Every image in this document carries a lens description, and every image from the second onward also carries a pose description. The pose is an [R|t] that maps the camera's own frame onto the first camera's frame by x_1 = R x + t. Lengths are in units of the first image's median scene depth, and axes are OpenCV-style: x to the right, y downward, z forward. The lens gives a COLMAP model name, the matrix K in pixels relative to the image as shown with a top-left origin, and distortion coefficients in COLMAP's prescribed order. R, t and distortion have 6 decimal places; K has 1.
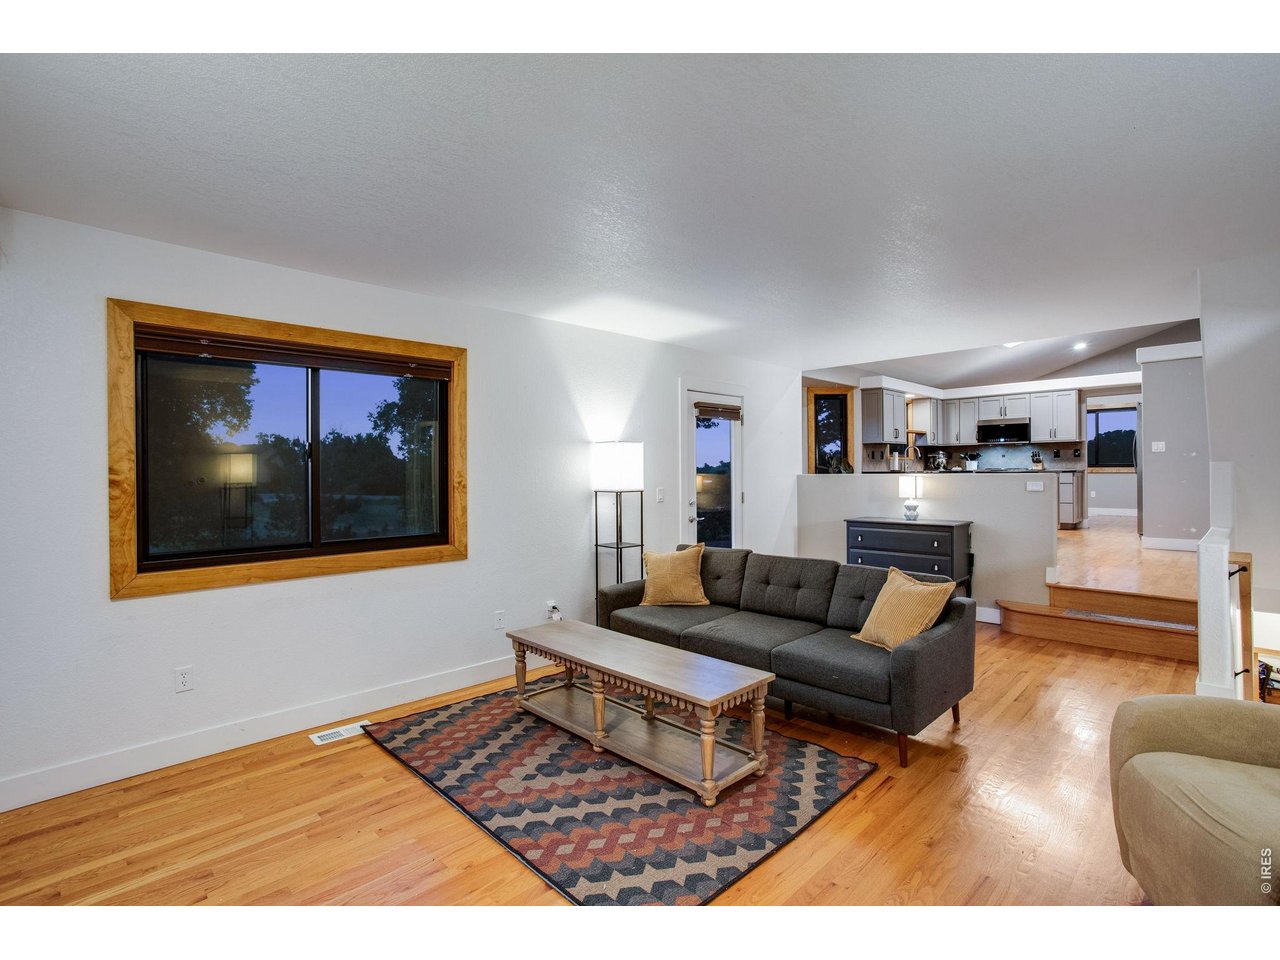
lens RADIAL K [[629.0, 0, 640.0], [0, 629.0, 480.0], [0, 0, 1]] dist [-0.045571, 0.040226]
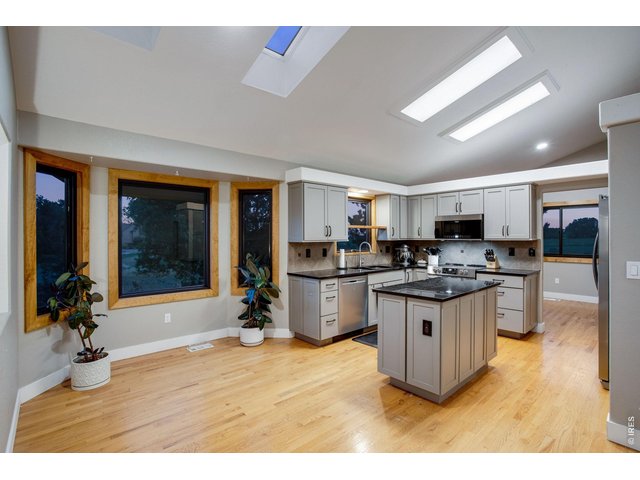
lens RADIAL K [[306.0, 0, 320.0], [0, 306.0, 240.0], [0, 0, 1]] dist [-0.113658, 0.078067]
pose [[0.997307, 0.007926, -0.072908, 0.406872], [-0.007845, 0.999968, 0.001391, -0.058590], [0.072917, -0.000816, 0.997338, 0.520349]]
